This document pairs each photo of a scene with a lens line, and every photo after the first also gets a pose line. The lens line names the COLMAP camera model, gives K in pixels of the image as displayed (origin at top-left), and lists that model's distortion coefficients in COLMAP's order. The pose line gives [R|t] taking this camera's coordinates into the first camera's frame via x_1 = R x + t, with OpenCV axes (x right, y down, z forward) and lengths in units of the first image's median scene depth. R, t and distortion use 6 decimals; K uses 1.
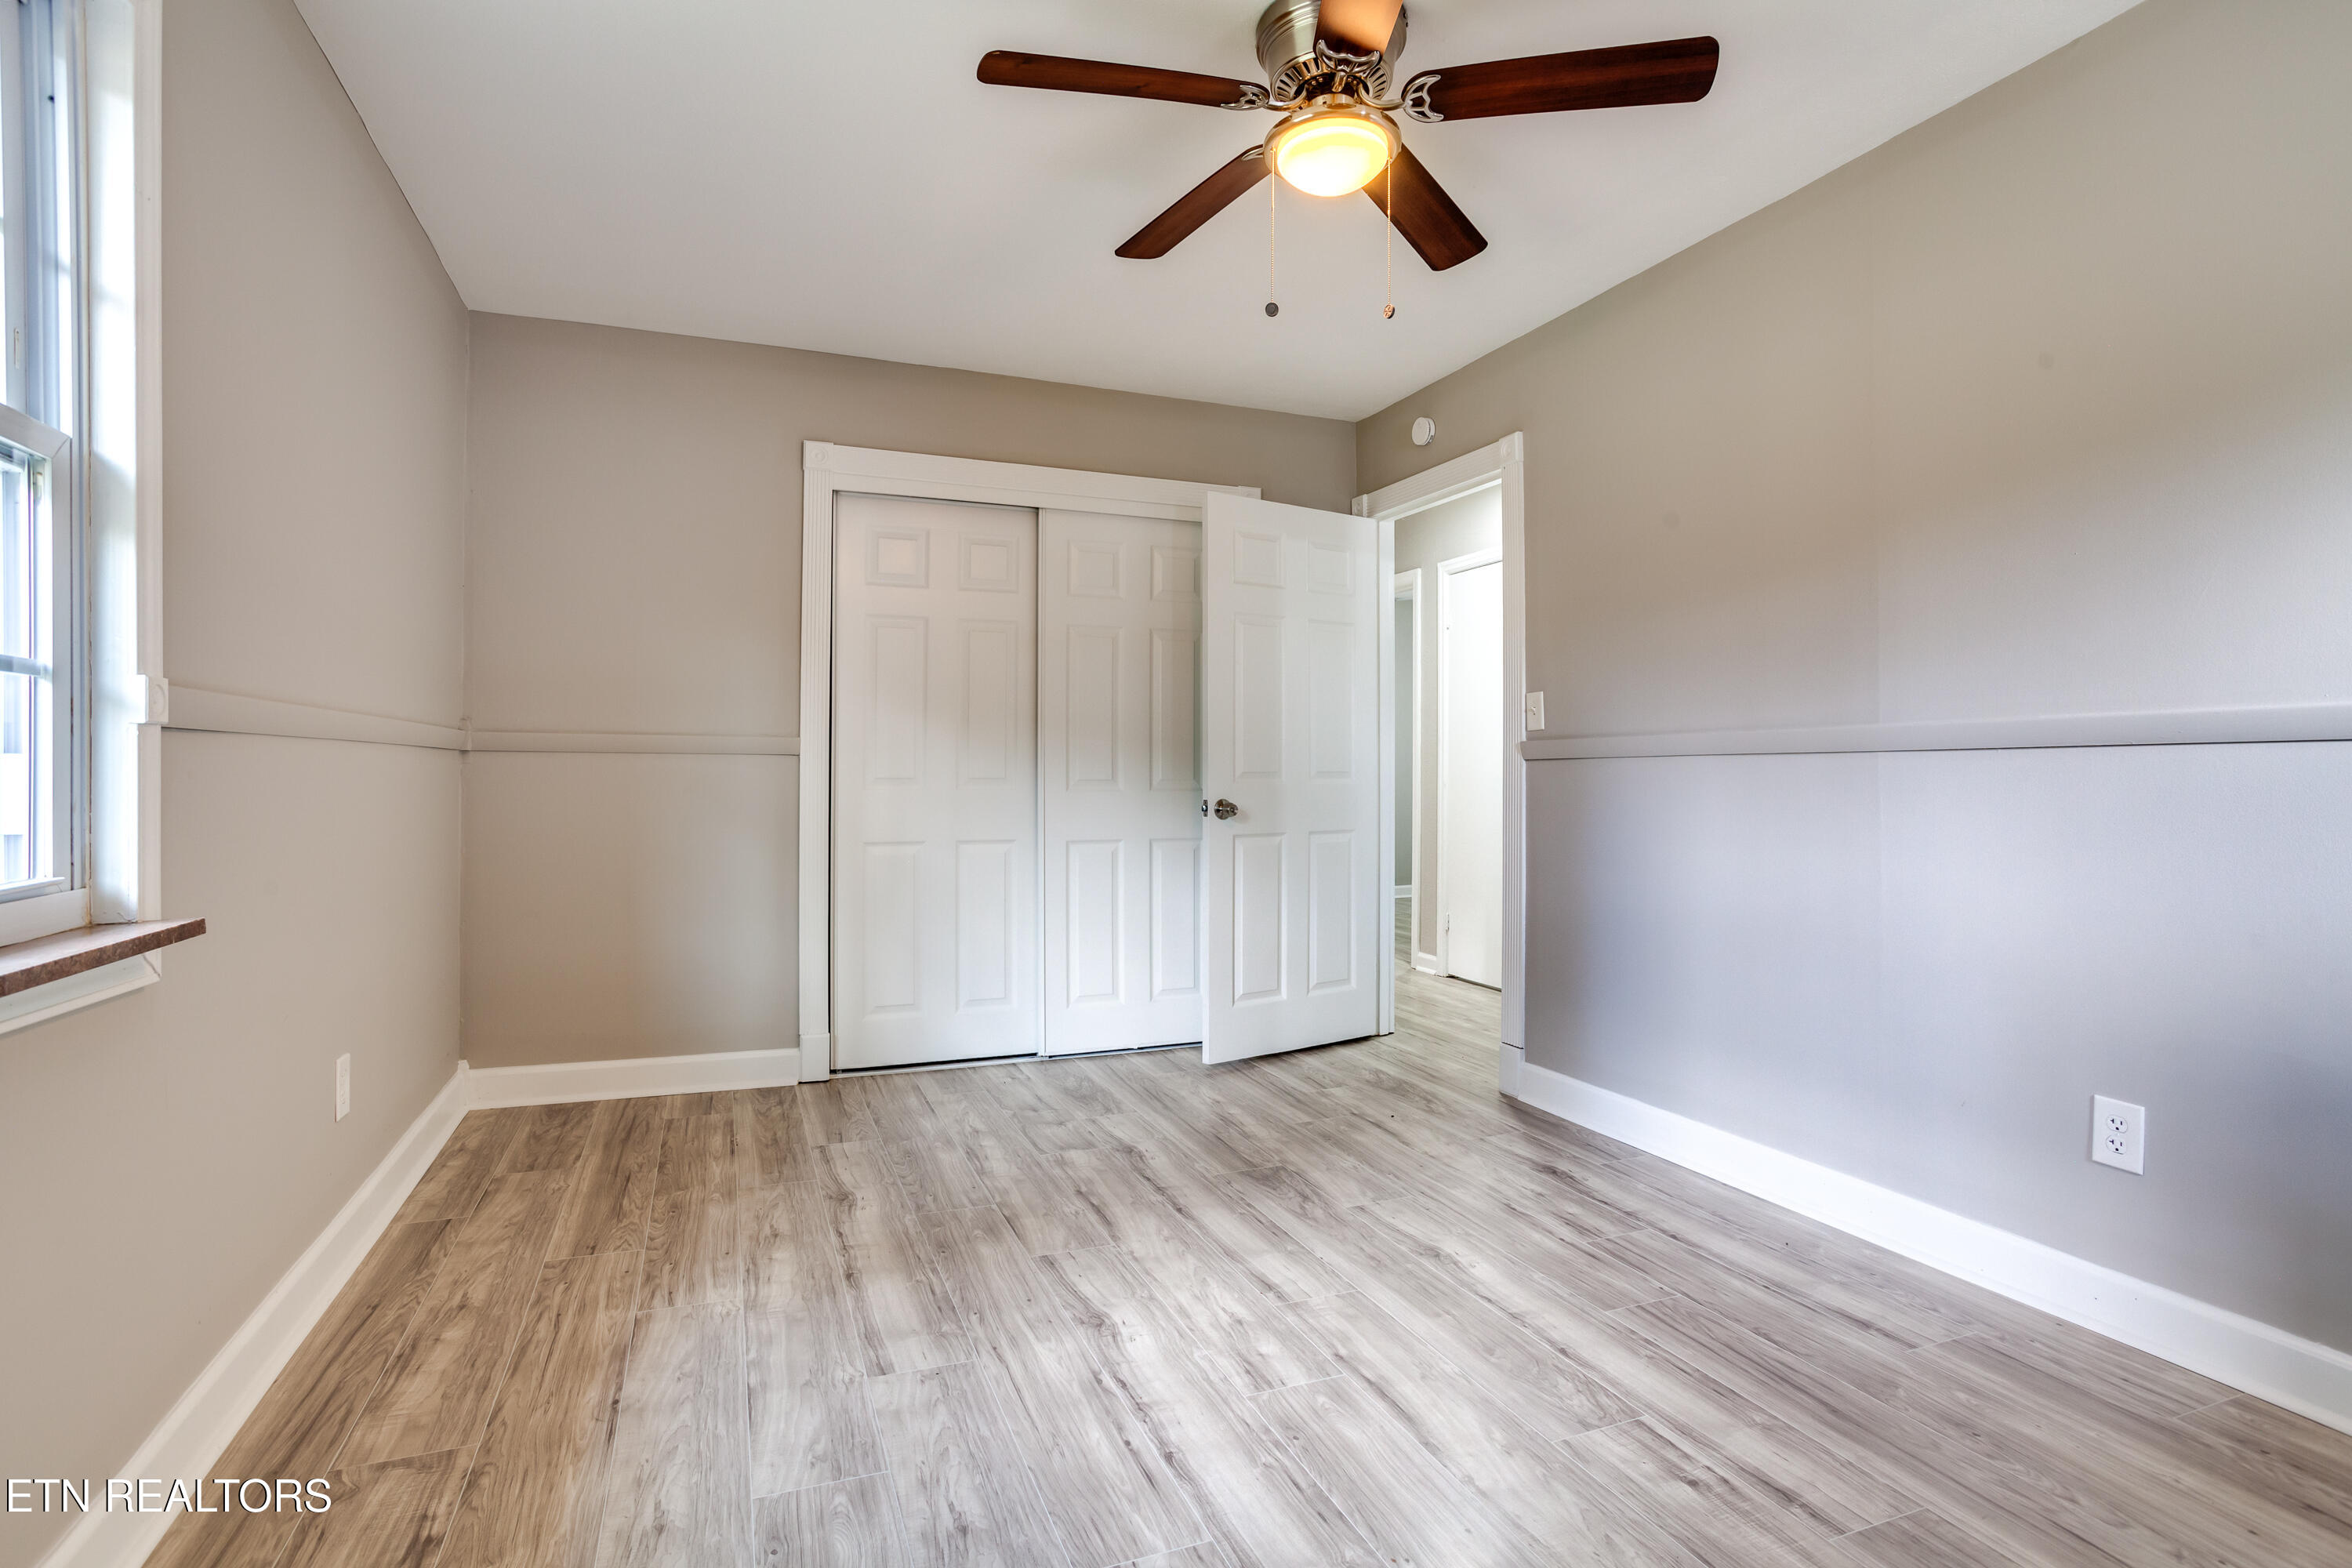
lens RADIAL K [[1196.2, 0, 1197.5], [0, 1196.2, 779.8], [0, 0, 1]] dist [-0.030356, 0.040379]
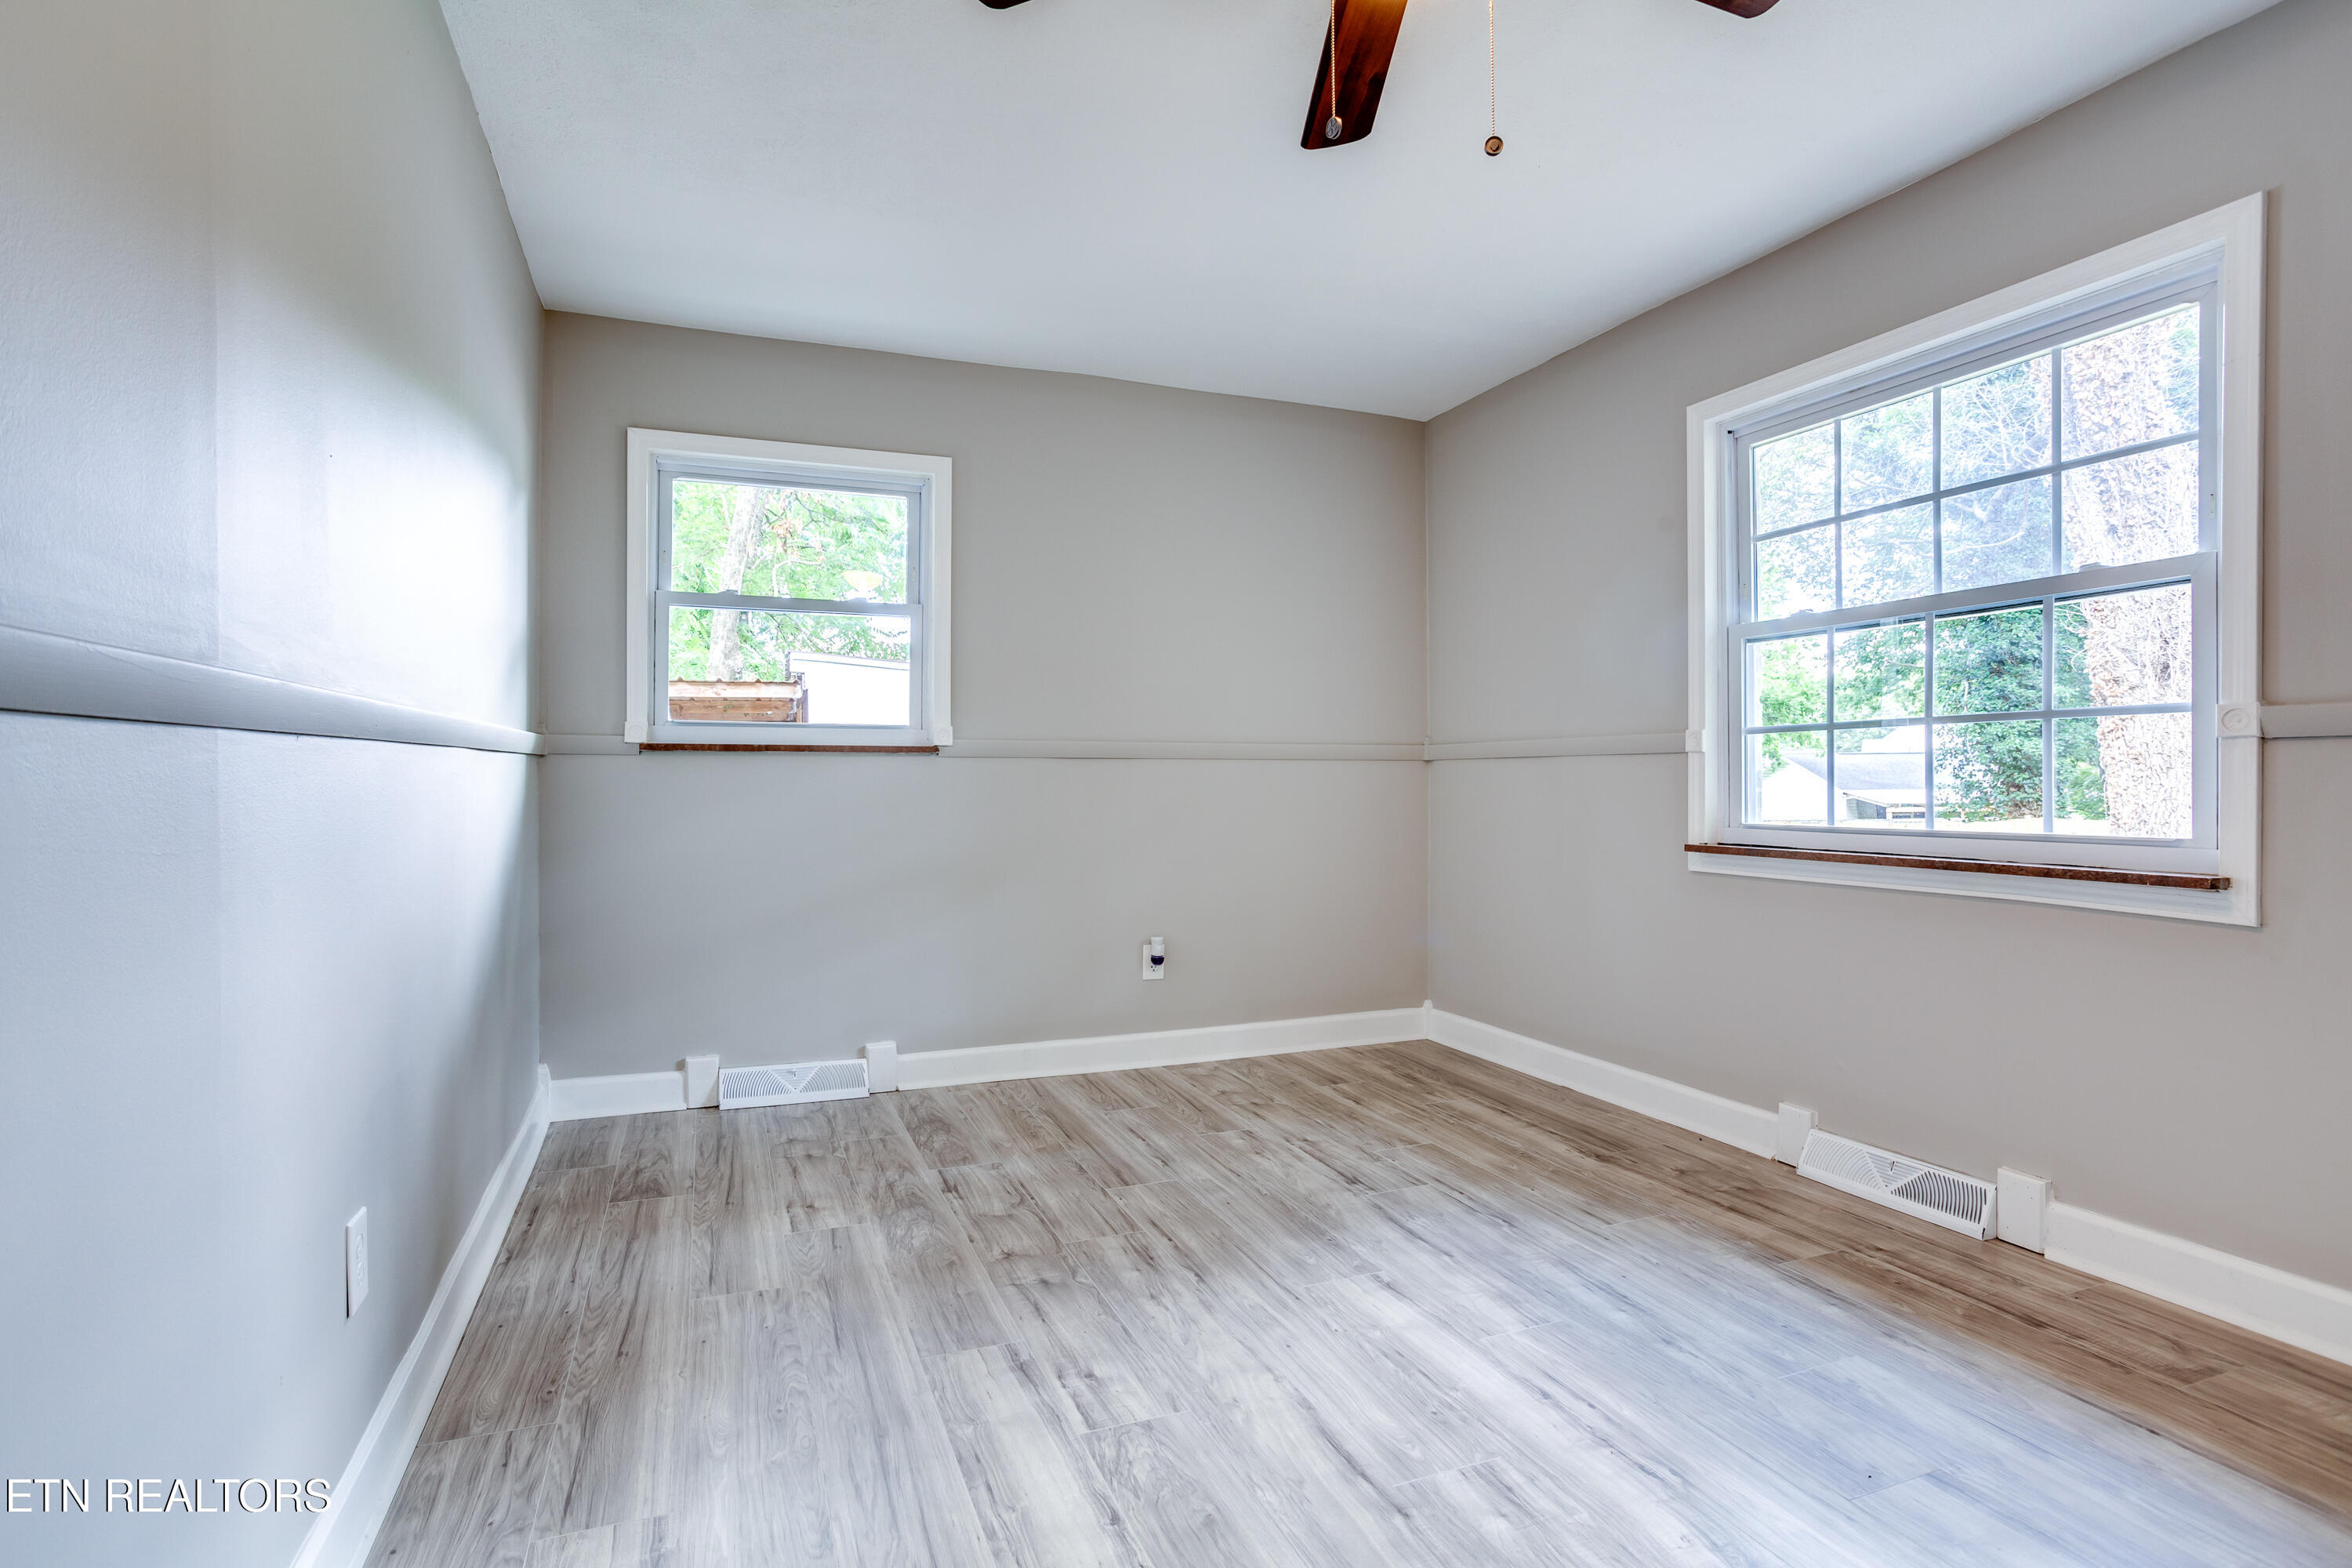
lens RADIAL K [[1196.2, 0, 1197.5], [0, 1196.2, 779.8], [0, 0, 1]] dist [-0.030356, 0.040379]
pose [[-0.999941, -0.002273, -0.010579, 0.288158], [-0.002433, 0.999883, 0.015104, -0.014214], [0.010544, 0.015129, -0.999830, 1.936528]]
